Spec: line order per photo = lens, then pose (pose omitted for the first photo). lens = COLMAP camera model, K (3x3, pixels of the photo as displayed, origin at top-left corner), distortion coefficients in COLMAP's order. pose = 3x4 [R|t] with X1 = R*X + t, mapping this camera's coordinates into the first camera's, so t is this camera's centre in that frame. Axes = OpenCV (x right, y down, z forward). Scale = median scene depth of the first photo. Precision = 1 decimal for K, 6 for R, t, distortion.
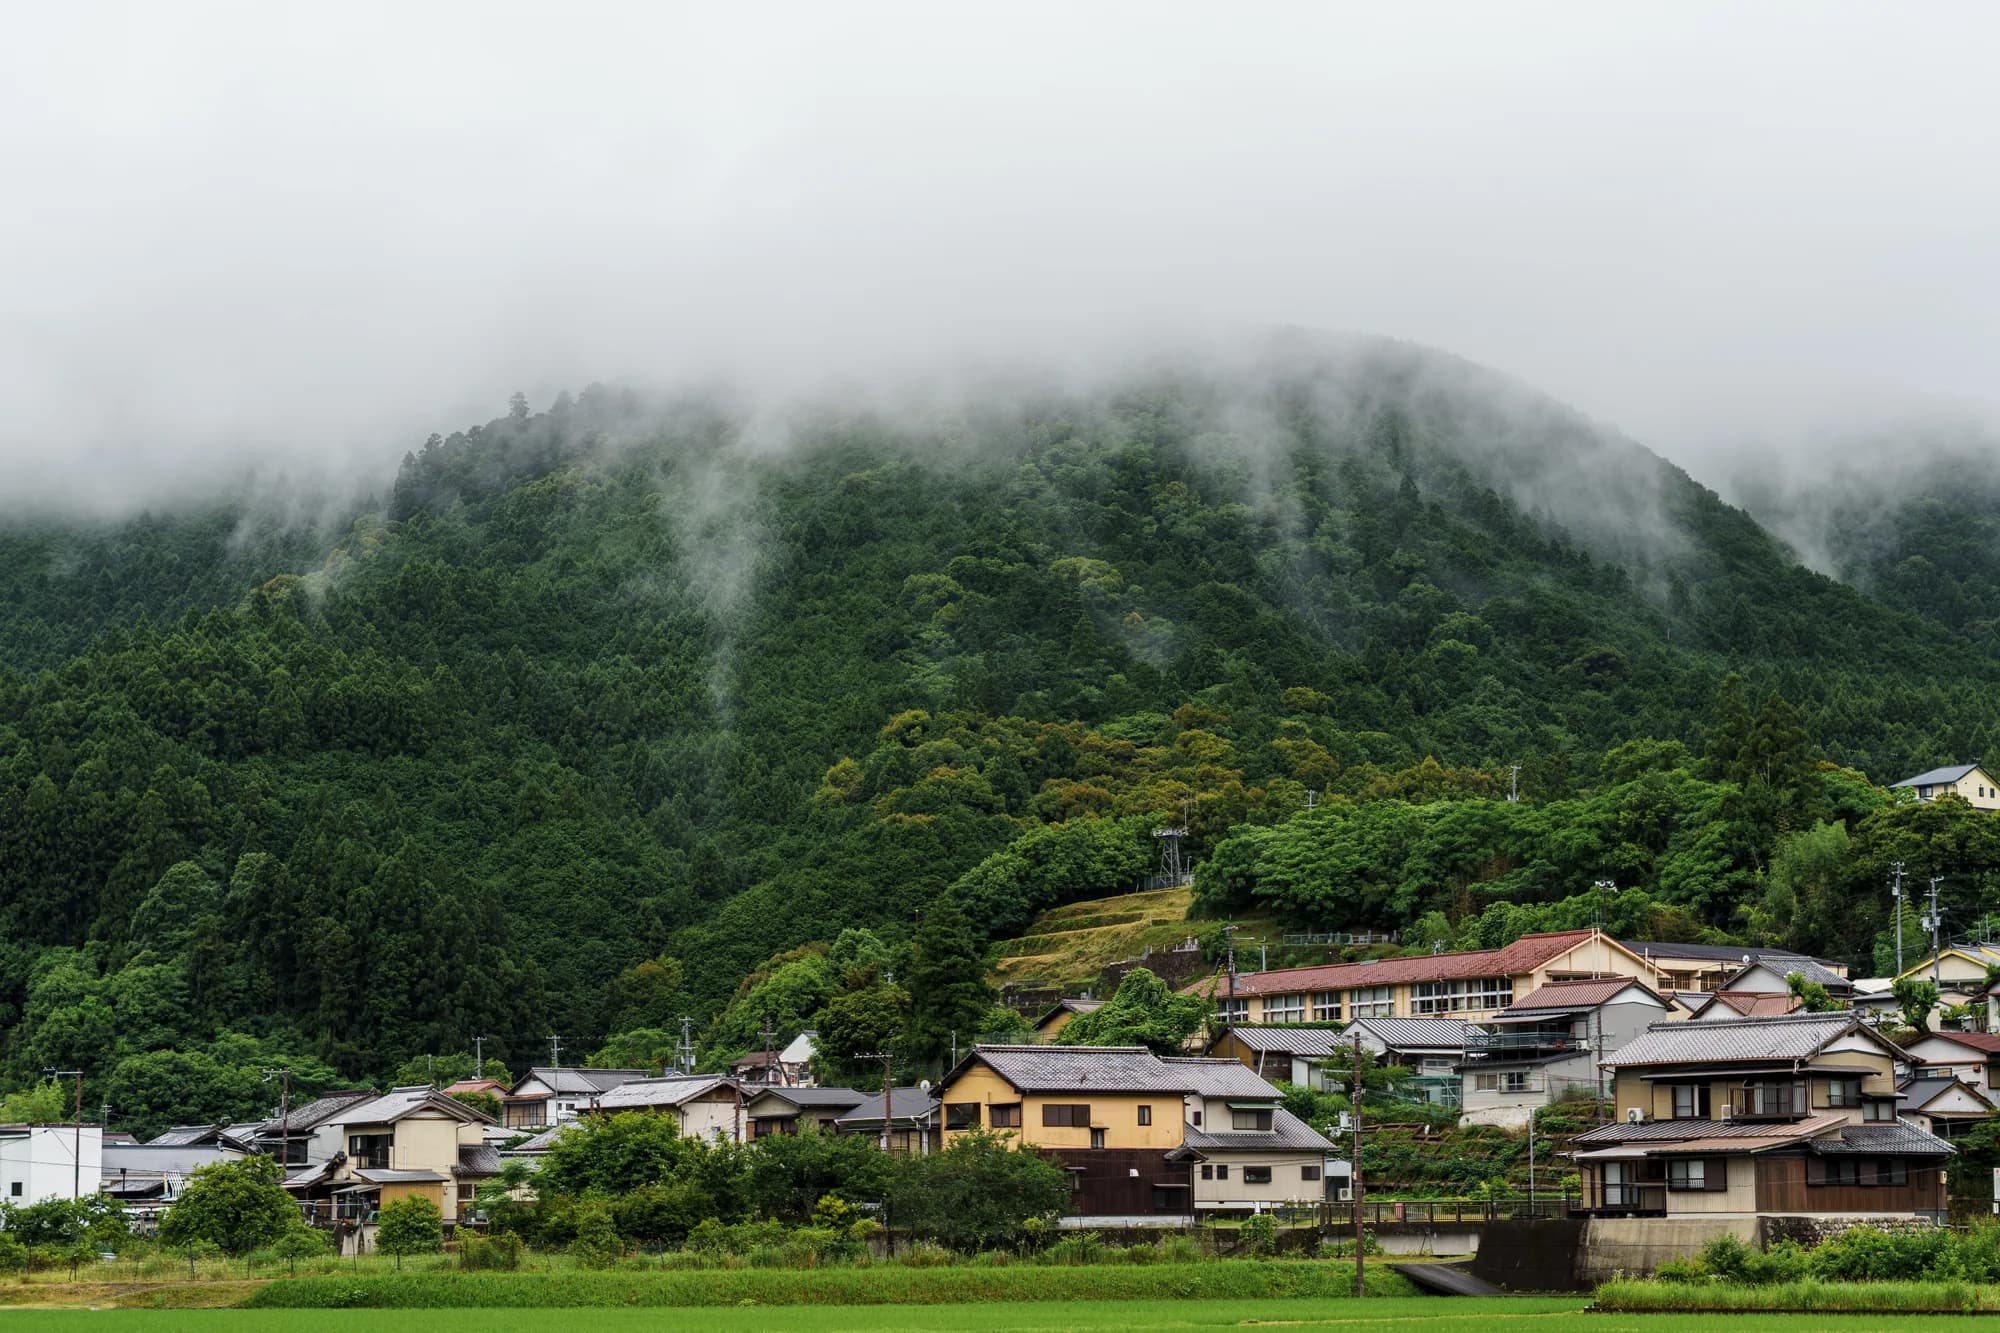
lens RADIAL K [[4306.0, 0, 1000.4], [0, 4306.0, 665.9], [0, 0, 1]] dist [0.012181, 0.000000]
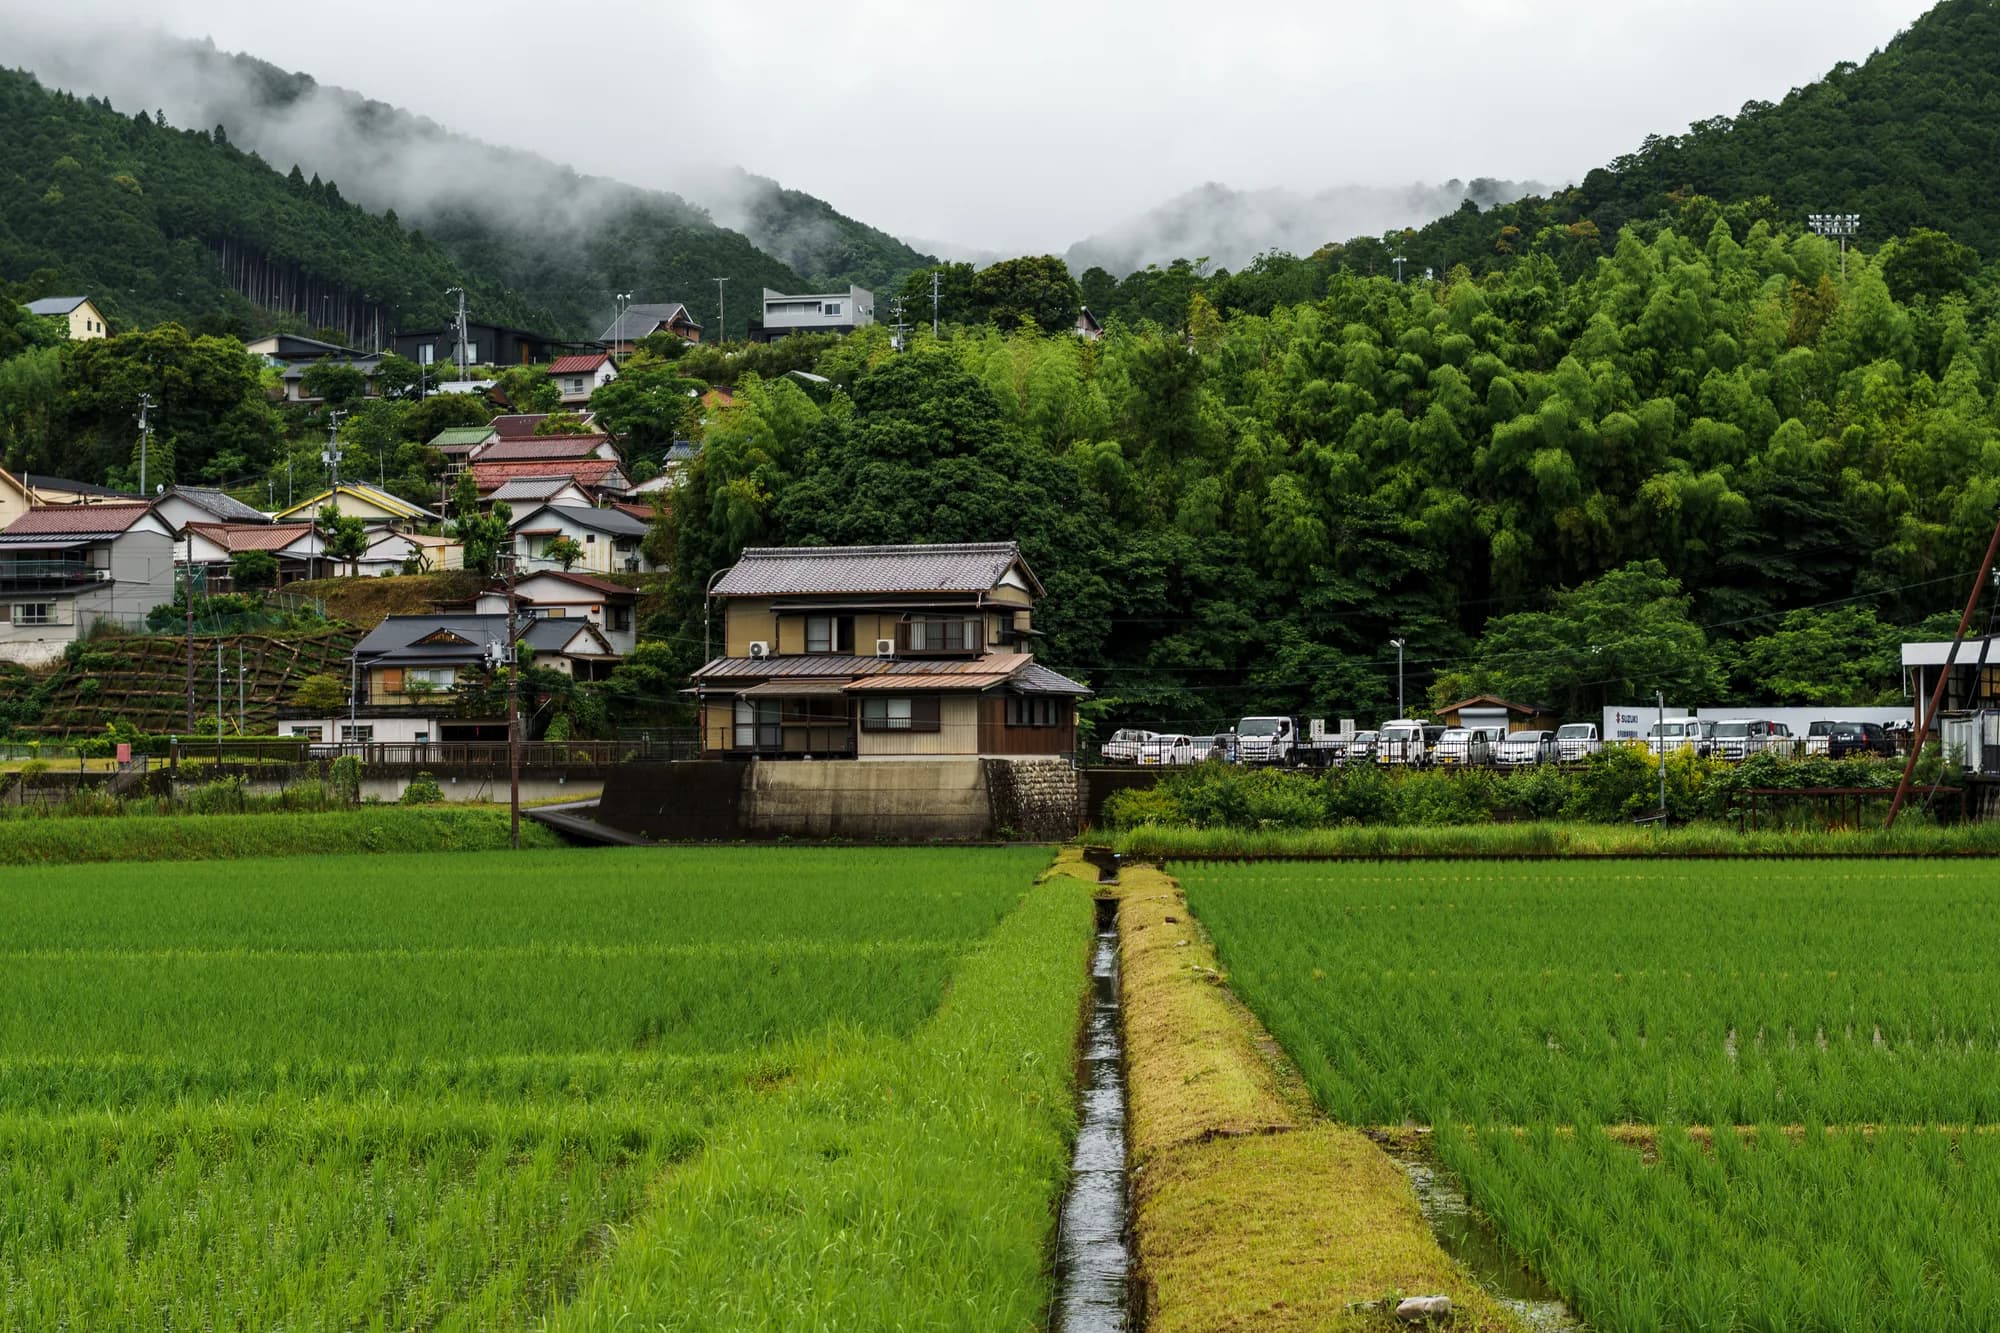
lens RADIAL K [[4306.0, 0, 1000.0], [0, 4306.0, 668.8], [0, 0, 1]] dist [0.012181, 0.000000]
pose [[0.844520, 0.013553, 0.535352, -0.302604], [-0.069173, 0.994066, 0.083953, 0.028115], [-0.531038, -0.107932, 0.840446, 0.203239]]
